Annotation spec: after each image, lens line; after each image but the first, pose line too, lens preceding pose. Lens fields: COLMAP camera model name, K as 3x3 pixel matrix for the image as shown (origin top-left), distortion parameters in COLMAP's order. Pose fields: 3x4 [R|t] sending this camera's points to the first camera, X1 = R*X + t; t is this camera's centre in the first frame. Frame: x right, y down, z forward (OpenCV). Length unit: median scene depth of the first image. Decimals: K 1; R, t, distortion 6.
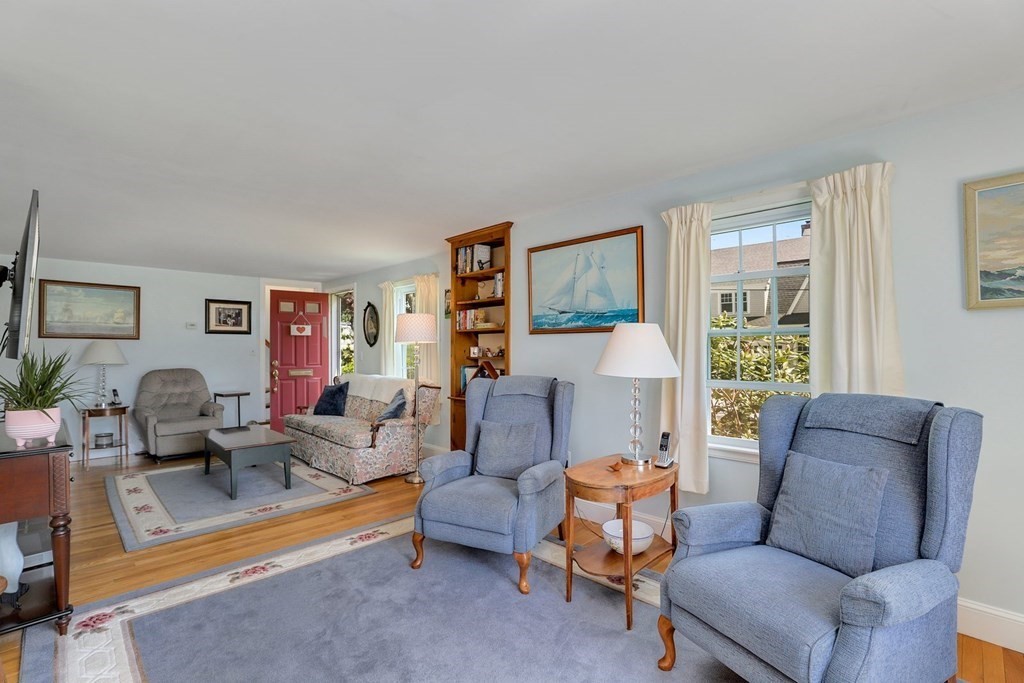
lens RADIAL K [[477.4, 0, 507.5], [0, 477.4, 348.6], [0, 0, 1]] dist [-0.027374, 0.010093]
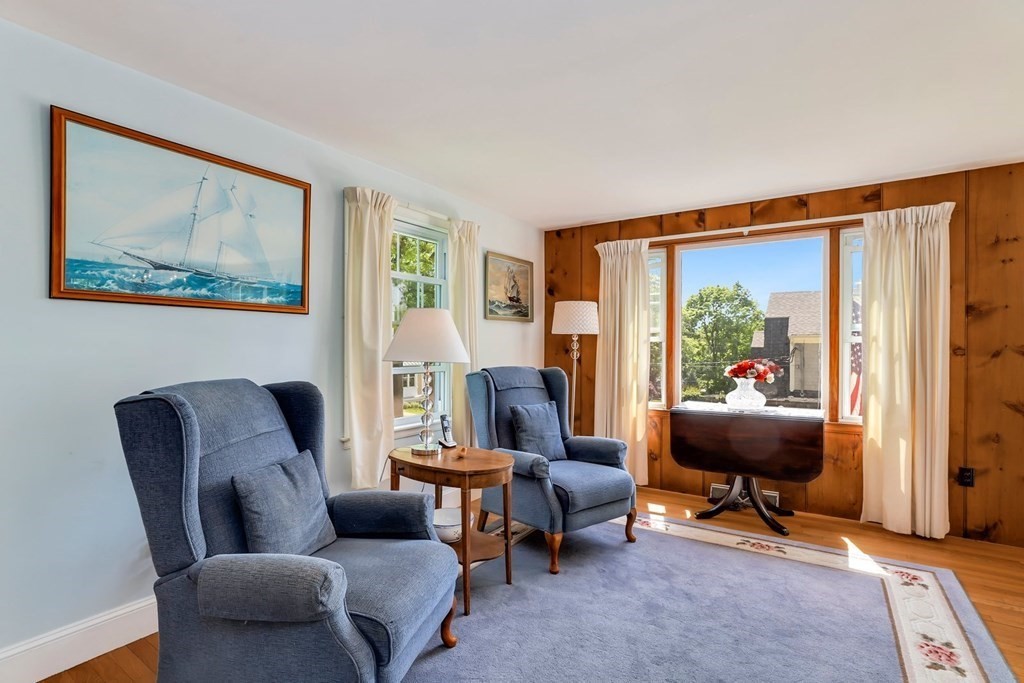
lens RADIAL K [[477.4, 0, 512.1], [0, 477.4, 351.4], [0, 0, 1]] dist [-0.027374, 0.010093]
pose [[-0.201733, -0.009065, 0.979399, -0.512712], [-0.004490, 0.999955, 0.008330, 0.015537], [-0.979430, -0.002717, -0.201765, 0.734683]]
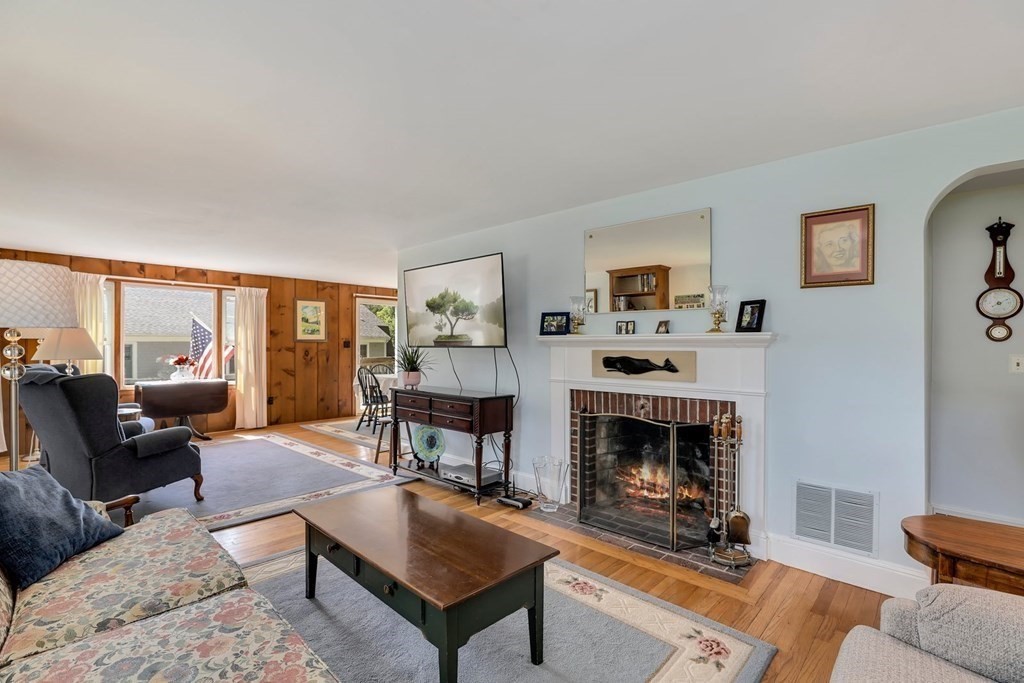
lens RADIAL K [[477.4, 0, 518.0], [0, 477.4, 347.3], [0, 0, 1]] dist [-0.027374, 0.010093]
pose [[-0.998070, 0.000188, -0.062100, -0.811637], [0.000110, 0.999999, 0.001257, 0.007007], [0.062100, 0.001248, -0.998069, 1.920498]]
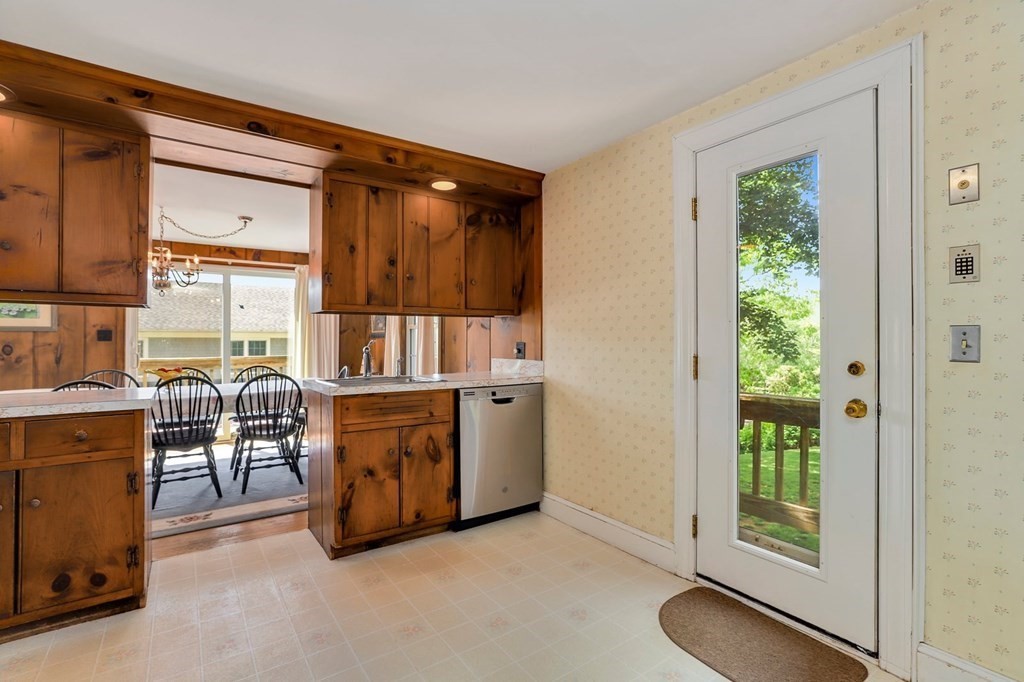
lens RADIAL K [[477.4, 0, 519.5], [0, 477.4, 336.1], [0, 0, 1]] dist [-0.027374, 0.010093]
pose [[-0.987986, 0.001162, 0.154537, -1.551733], [-0.001503, 0.999852, -0.017124, 0.019687], [-0.154534, -0.017151, -0.987839, 0.701692]]
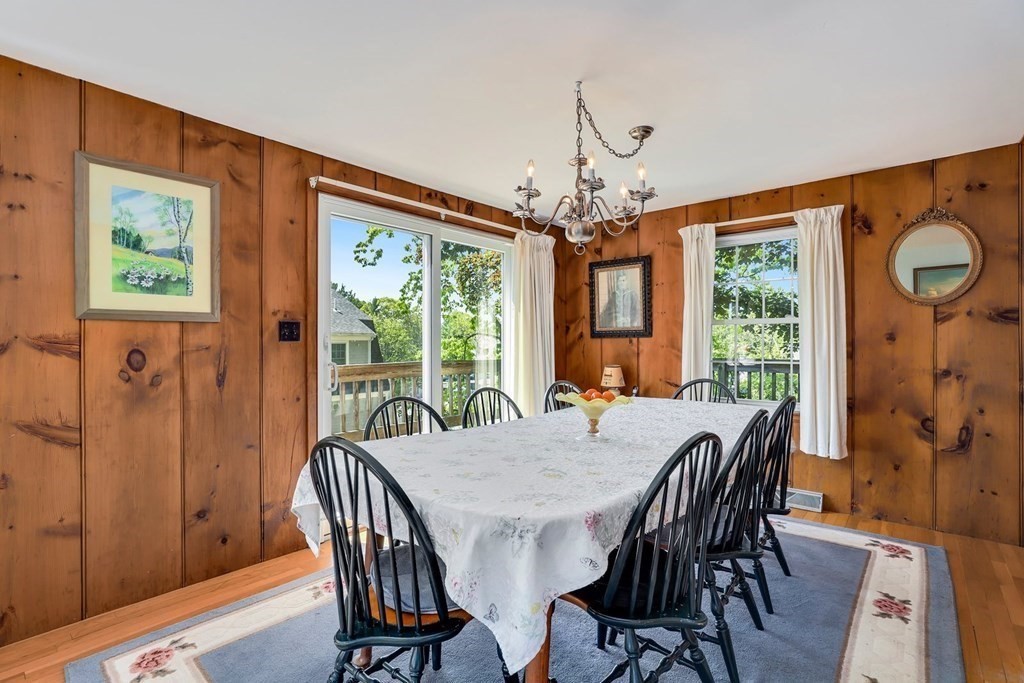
lens RADIAL K [[477.4, 0, 509.6], [0, 477.4, 346.6], [0, 0, 1]] dist [-0.027374, 0.010093]
pose [[-0.996211, 0.002239, -0.086945, -0.398412], [0.002206, 0.999997, 0.000470, 0.021103], [0.086945, 0.000277, -0.996213, 0.303973]]
